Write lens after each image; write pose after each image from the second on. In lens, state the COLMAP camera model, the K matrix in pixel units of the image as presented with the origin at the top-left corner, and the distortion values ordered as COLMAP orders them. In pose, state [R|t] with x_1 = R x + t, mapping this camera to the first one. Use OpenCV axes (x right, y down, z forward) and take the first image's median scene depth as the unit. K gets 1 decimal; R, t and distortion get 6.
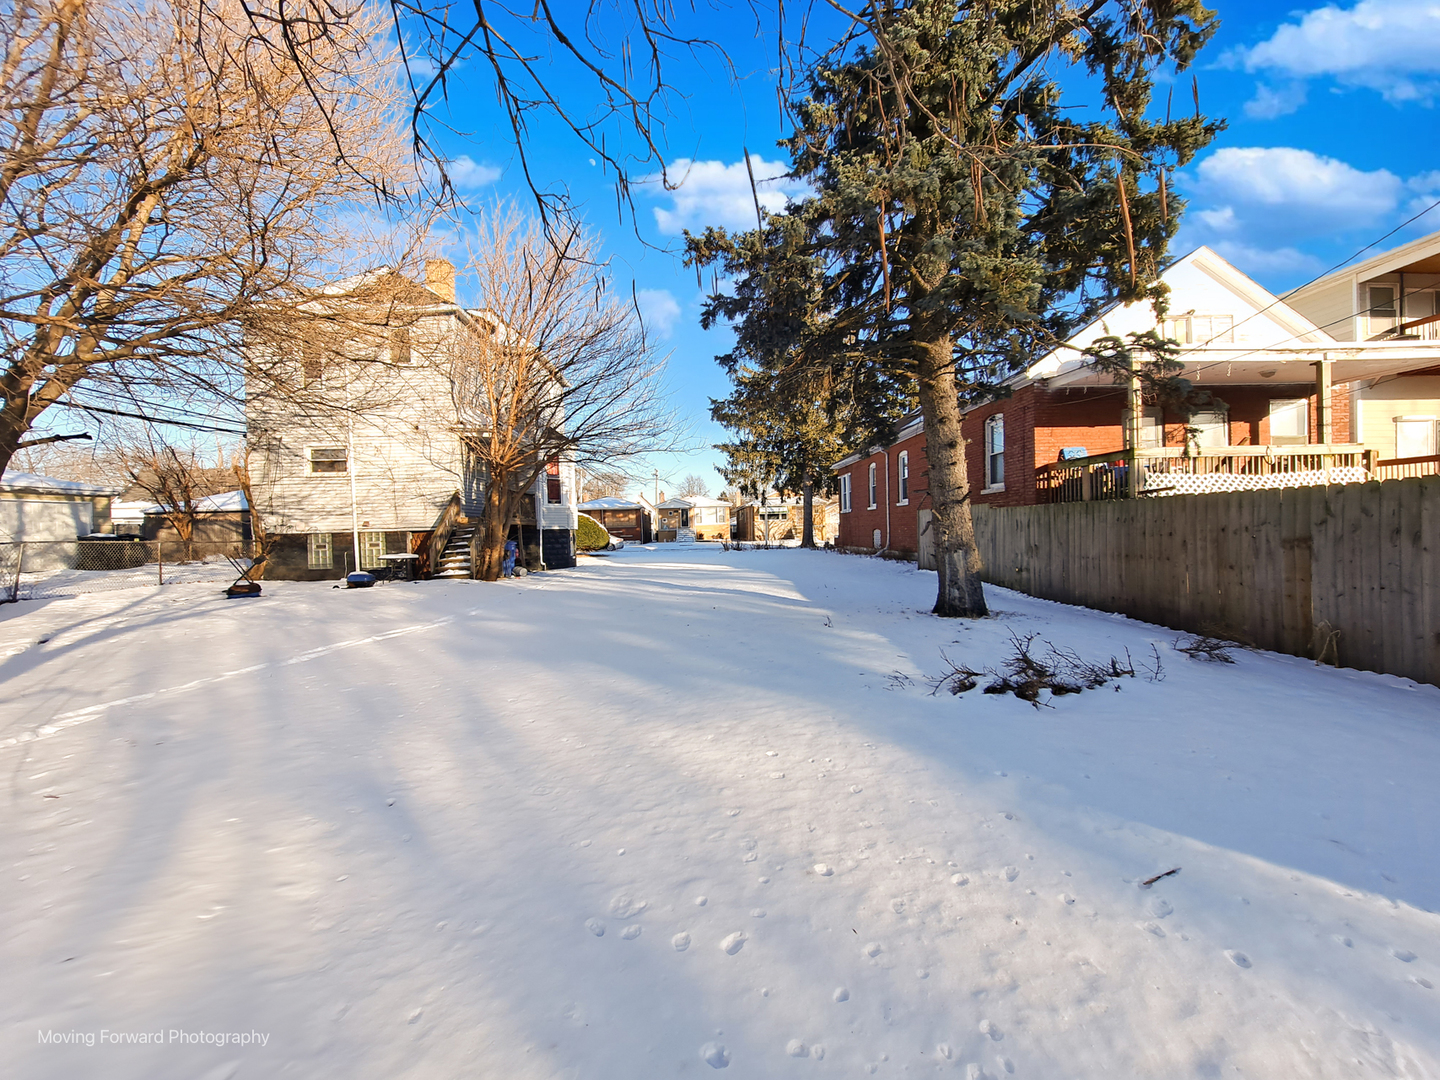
lens RADIAL K [[585.9, 0, 717.2], [0, 585.9, 532.2], [0, 0, 1]] dist [-0.036974, 0.006571]
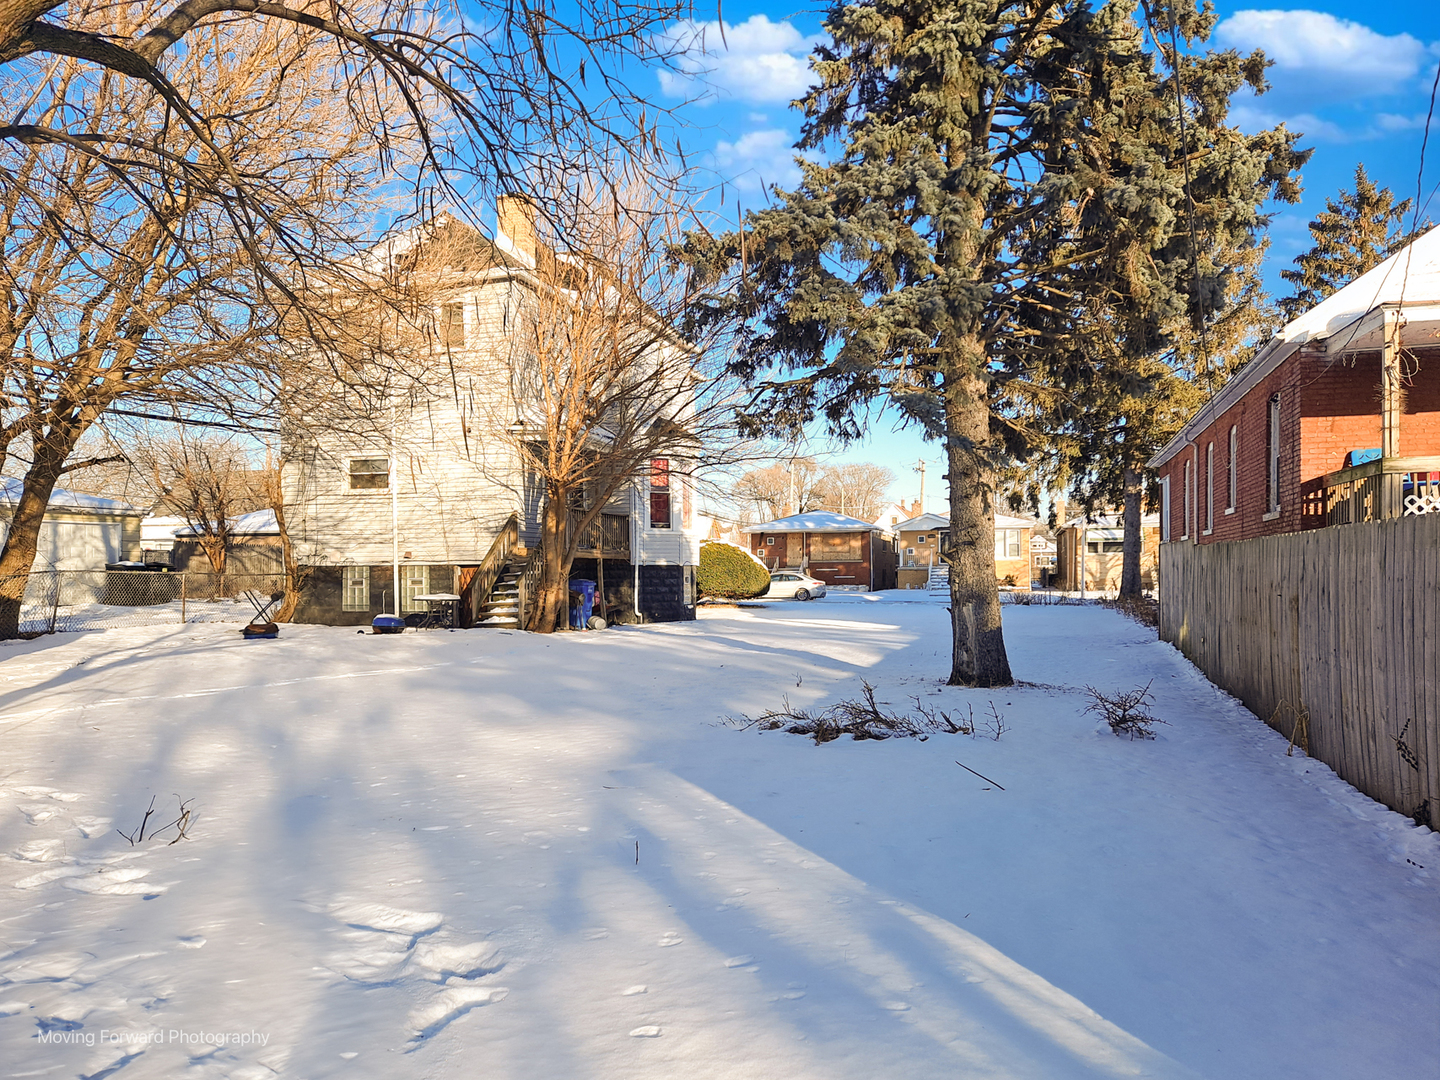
lens RADIAL K [[1048.1, 0, 720.0], [0, 1048.1, 540.0], [0, 0, 1]] dist [0.001304, -0.002530]
pose [[0.950402, 0.009393, -0.310881, 0.230205], [-0.018215, 0.999509, -0.025485, -0.005725], [0.310489, 0.029884, 0.950107, -0.210998]]
